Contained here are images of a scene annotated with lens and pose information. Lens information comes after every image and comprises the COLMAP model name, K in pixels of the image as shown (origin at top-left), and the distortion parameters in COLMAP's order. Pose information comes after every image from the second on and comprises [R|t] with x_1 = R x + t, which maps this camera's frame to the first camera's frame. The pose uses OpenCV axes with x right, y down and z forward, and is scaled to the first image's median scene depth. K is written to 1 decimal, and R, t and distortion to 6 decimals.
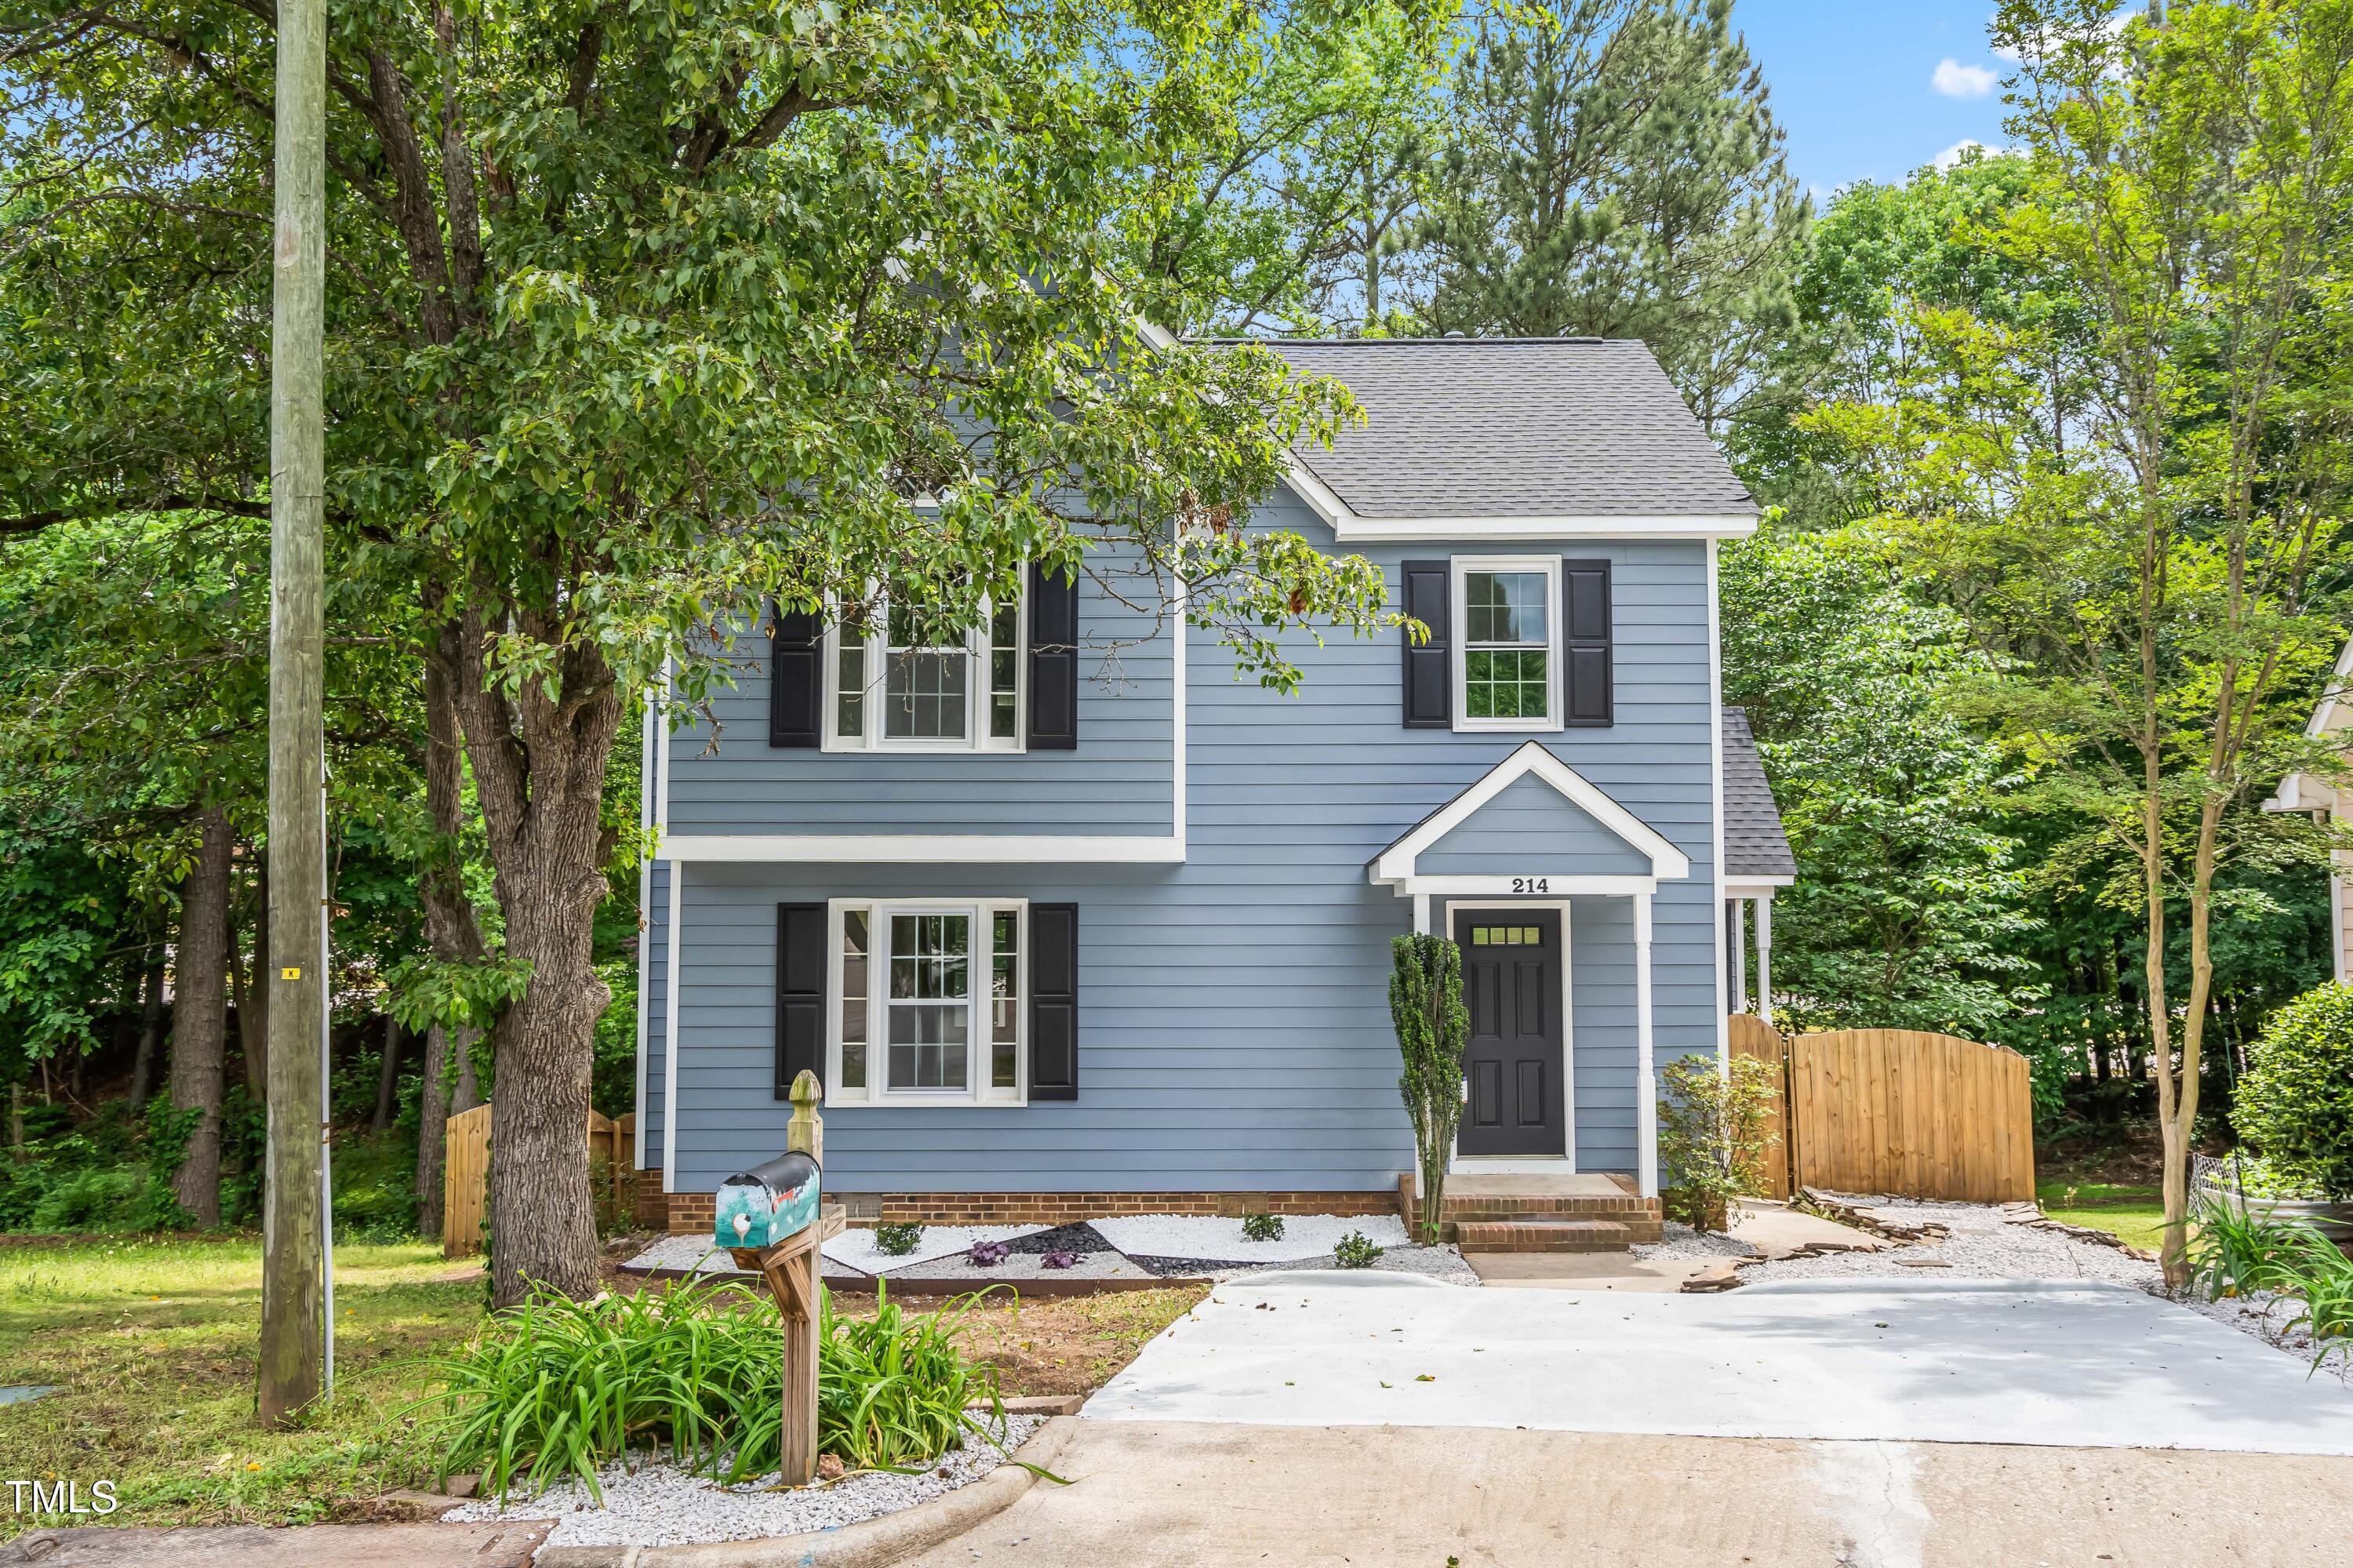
lens RADIAL K [[1641.7, 0, 1176.1], [0, 1641.7, 733.8], [0, 0, 1]] dist [0.003489, -0.001050]
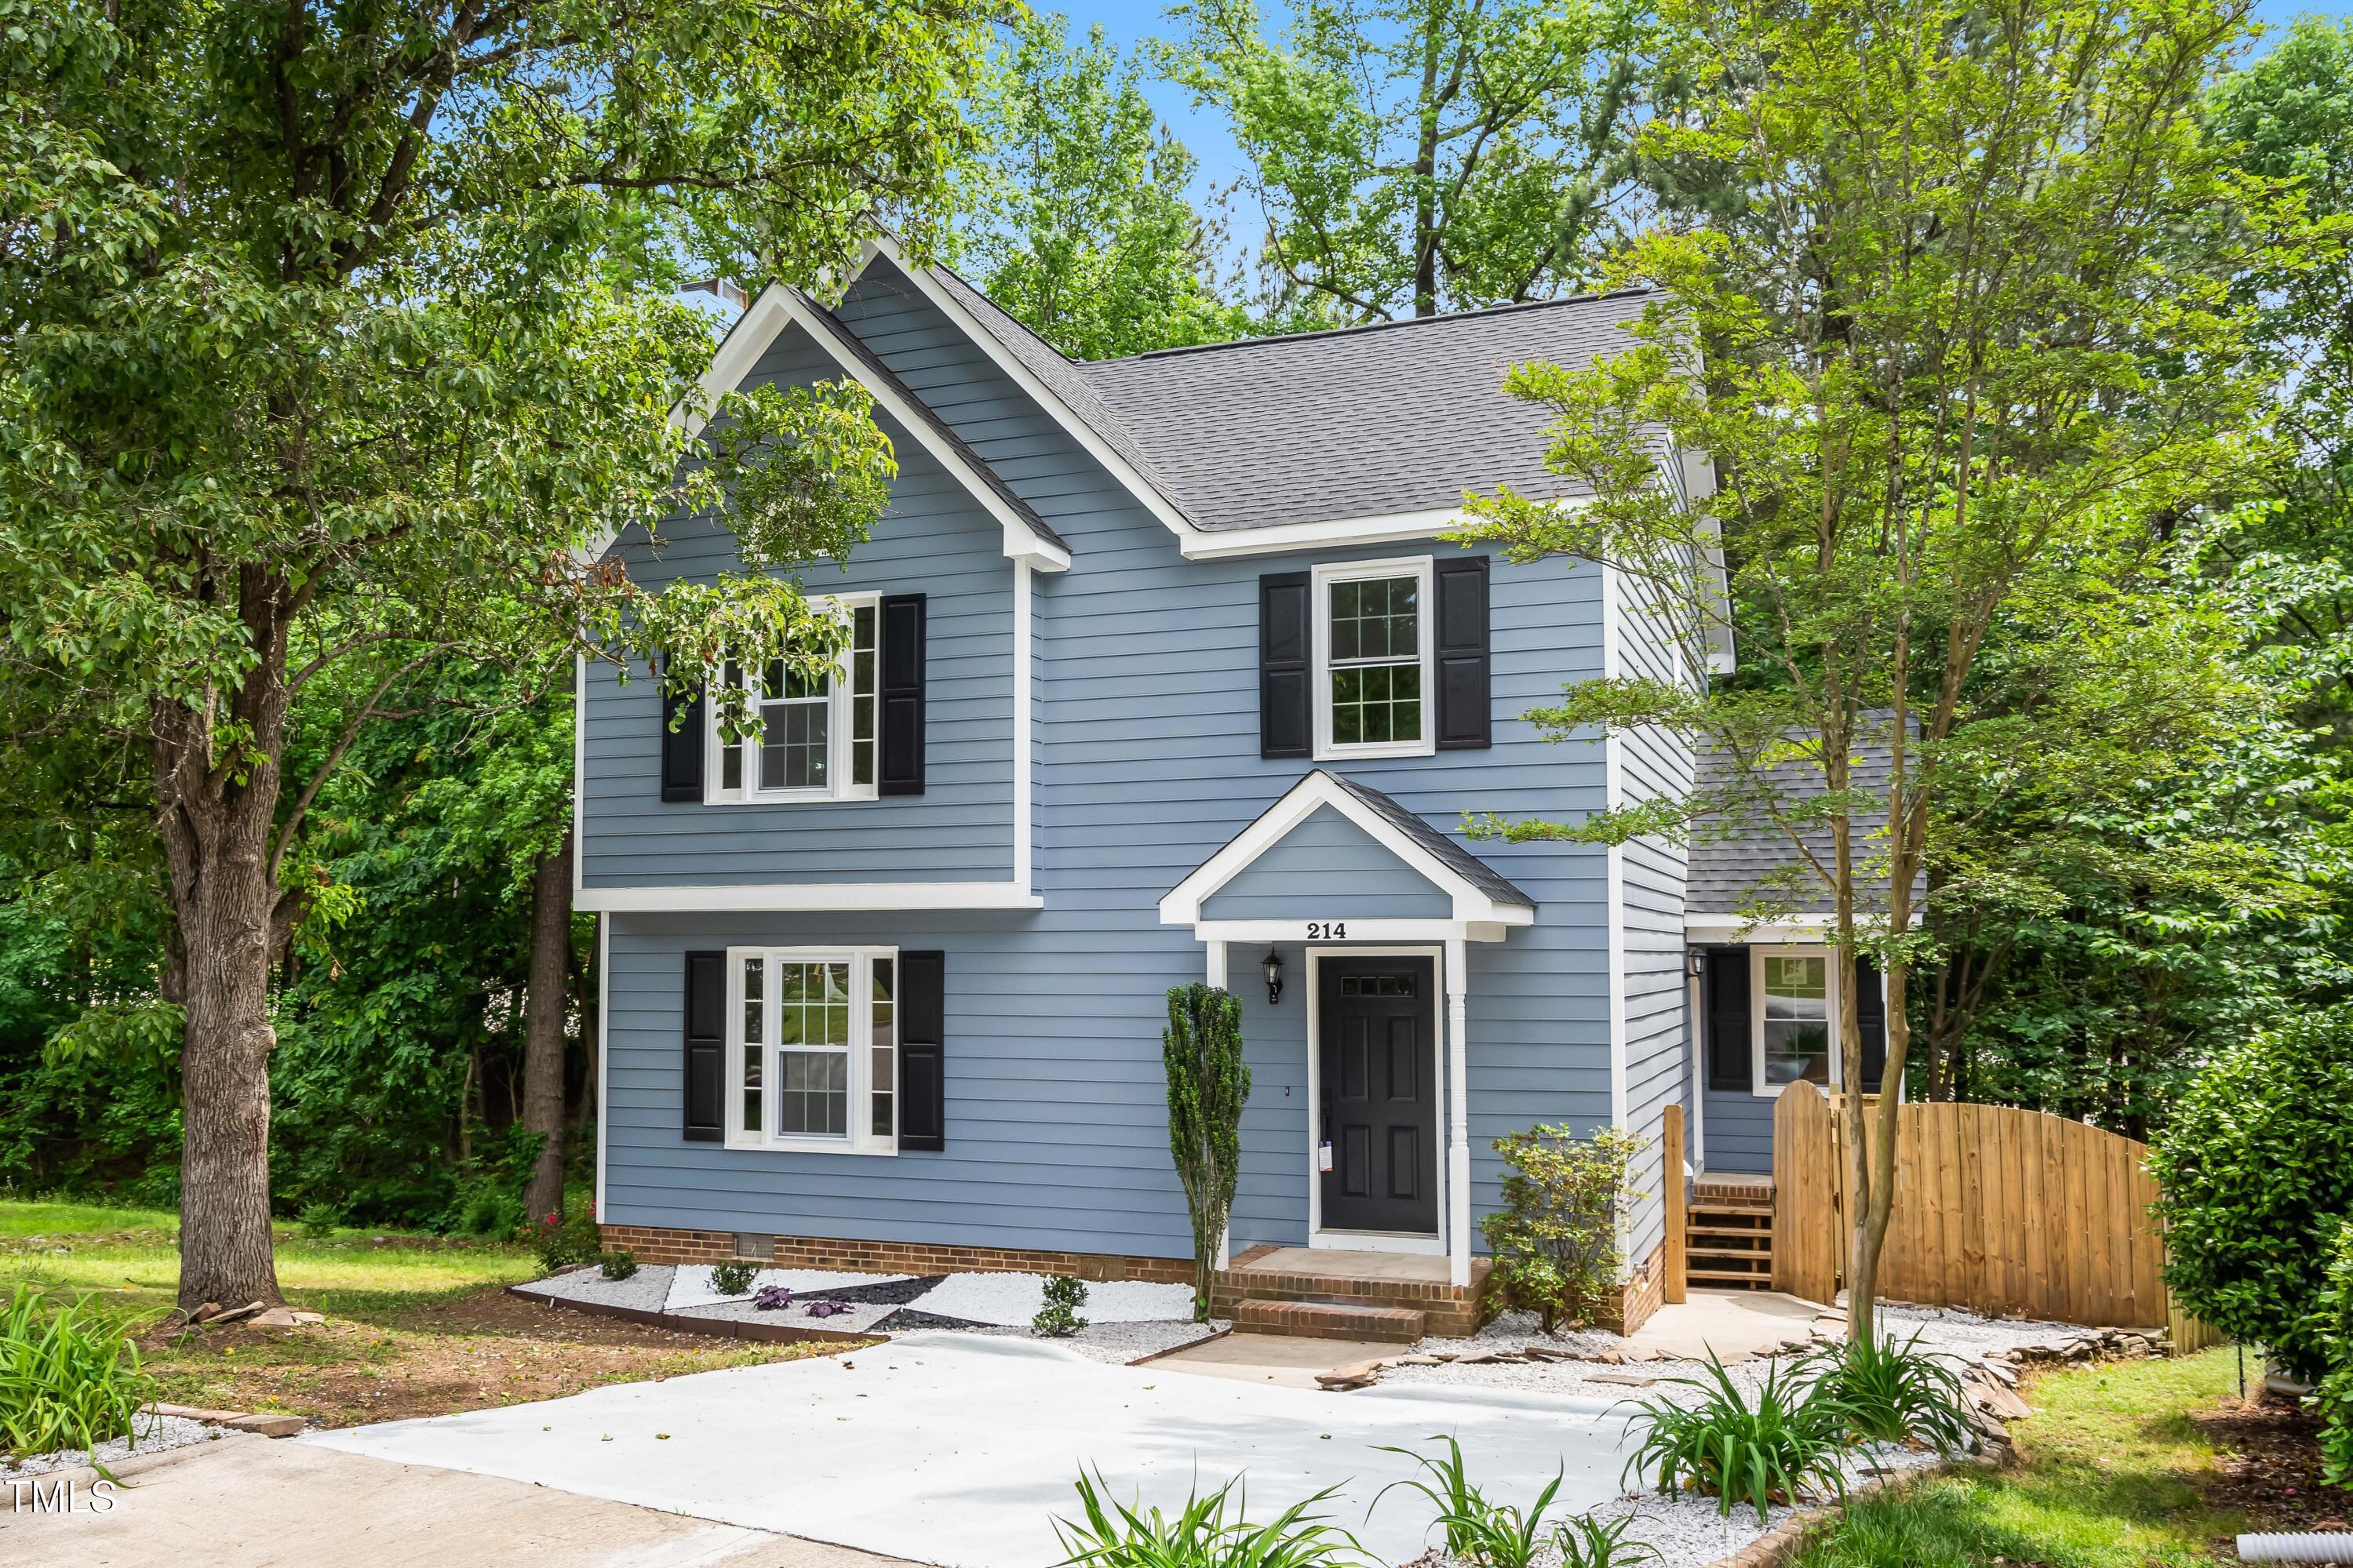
lens RADIAL K [[1764.3, 0, 1177.5], [0, 1764.3, 787.8], [0, 0, 1]] dist [0.005426, 0.002511]
pose [[0.936770, -0.034072, -0.348282, 0.443847], [0.039023, 0.999212, 0.007208, 0.003839], [0.347762, -0.020344, 0.937362, 0.064239]]
